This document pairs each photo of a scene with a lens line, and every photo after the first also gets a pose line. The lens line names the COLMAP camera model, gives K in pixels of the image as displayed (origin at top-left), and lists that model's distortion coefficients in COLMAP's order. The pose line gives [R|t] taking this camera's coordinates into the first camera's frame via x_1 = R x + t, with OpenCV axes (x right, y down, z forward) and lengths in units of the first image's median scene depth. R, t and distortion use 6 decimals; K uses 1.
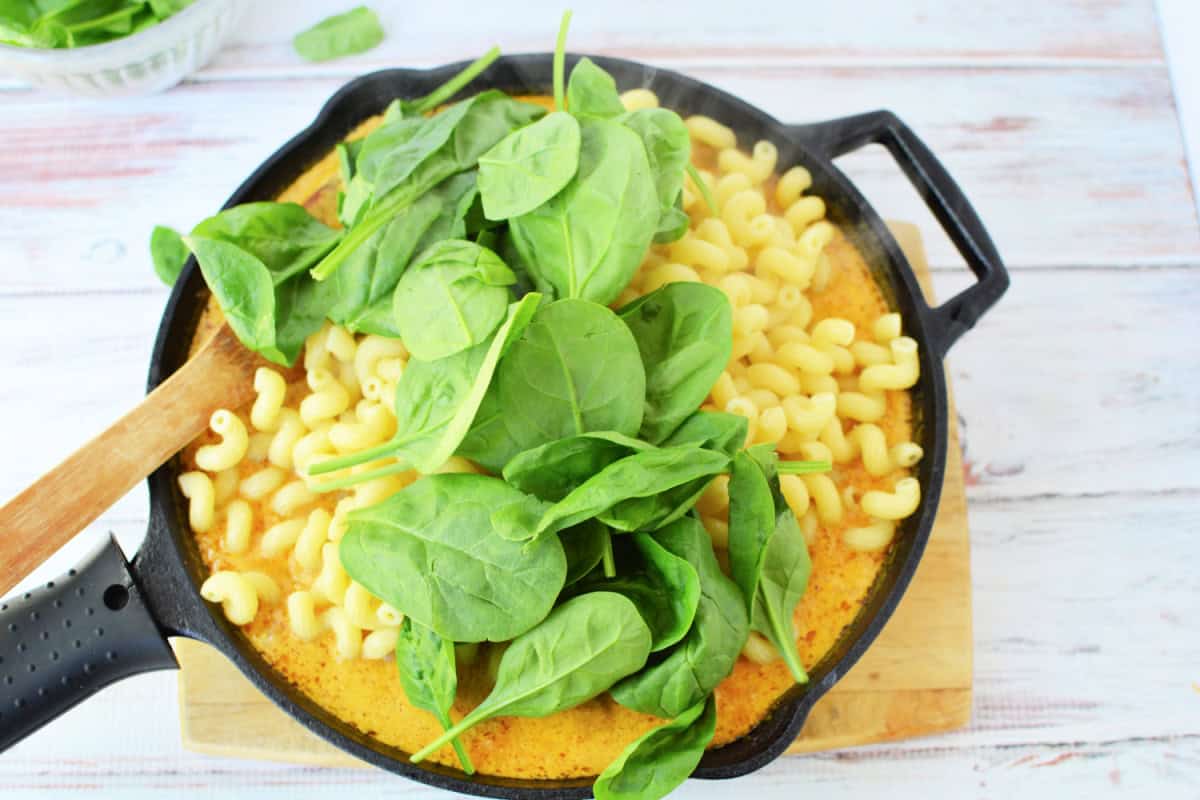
lens RADIAL K [[1914.7, 0, 600.0], [0, 1914.7, 400.0], [0, 0, 1]] dist [-0.151670, -0.224747]
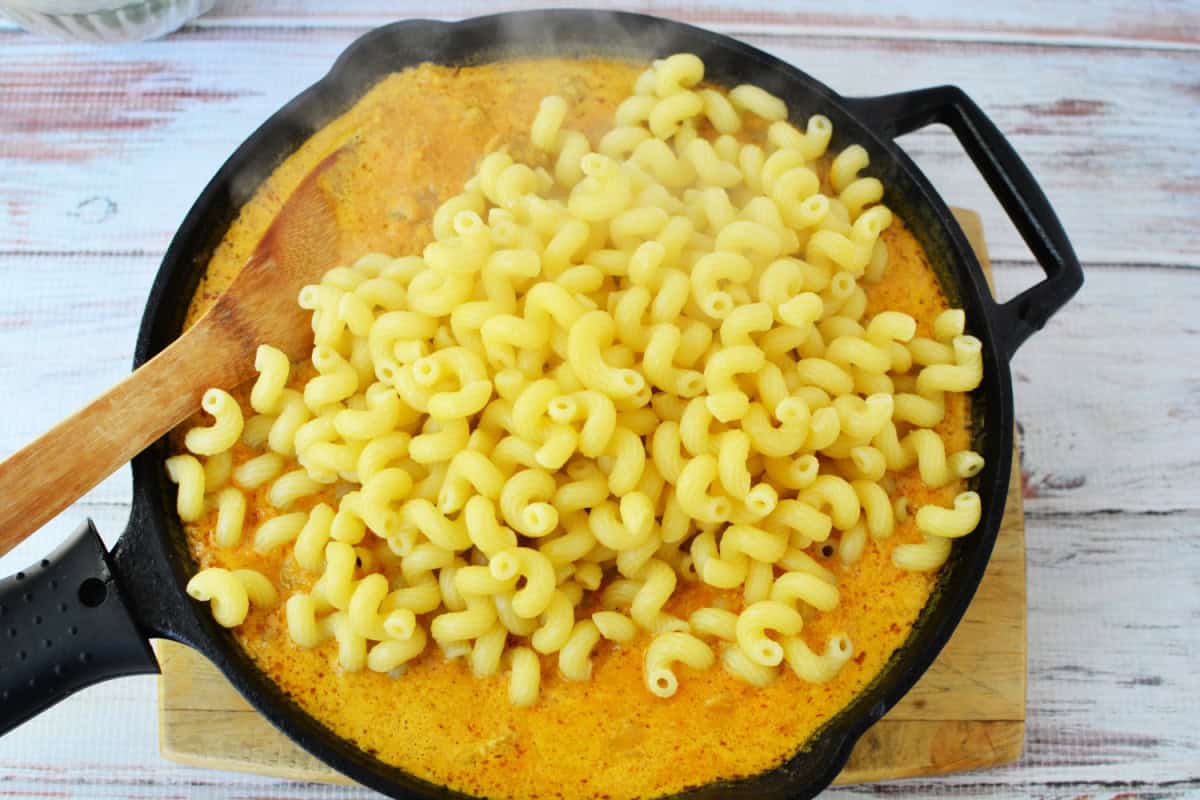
lens RADIAL K [[1914.7, 0, 600.0], [0, 1914.7, 400.0], [0, 0, 1]] dist [-0.151670, -0.224747]
pose [[0.999314, 0.036356, 0.007127, -0.021488], [-0.036439, 0.999265, 0.011927, -0.006392], [-0.006689, -0.012178, 0.999903, 0.089052]]
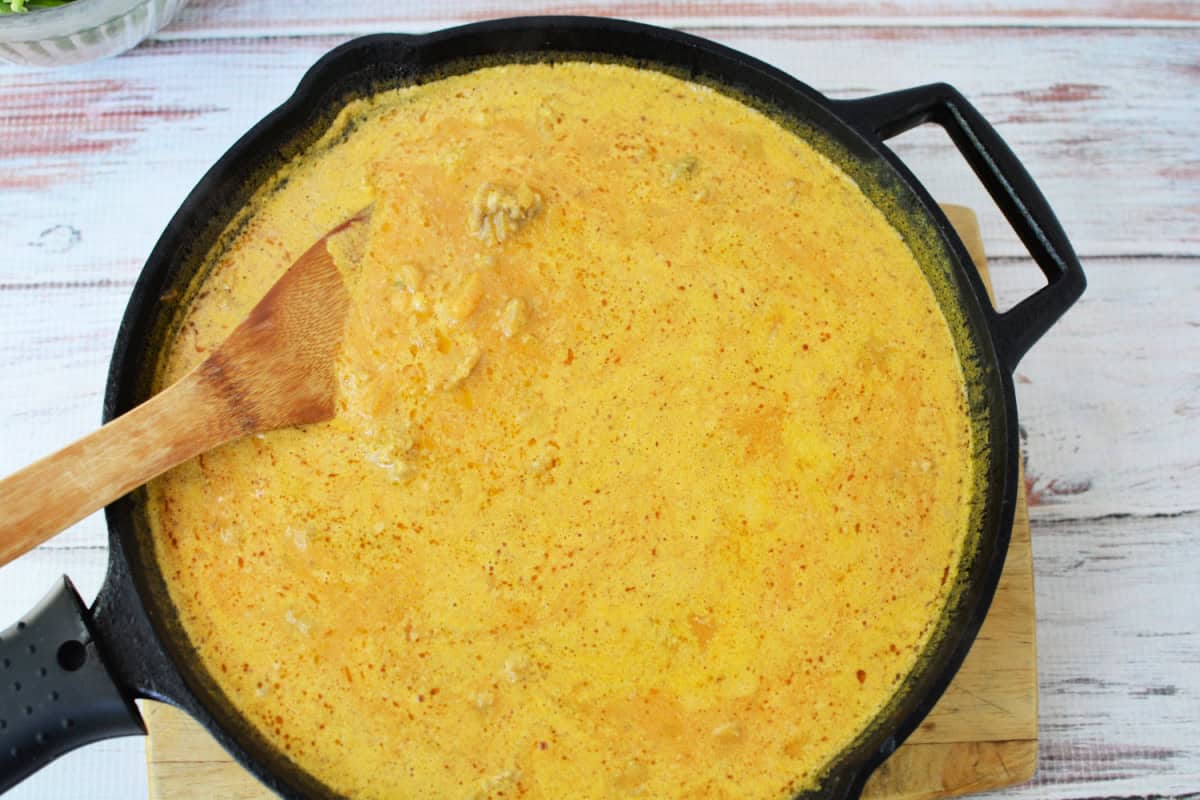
lens RADIAL K [[1914.7, 0, 600.0], [0, 1914.7, 400.0], [0, 0, 1]] dist [-0.151670, -0.224747]
pose [[0.999860, 0.000235, 0.016734, -0.024838], [-0.001030, 0.998870, 0.047512, -0.049795], [-0.016704, -0.047523, 0.998730, 0.123157]]
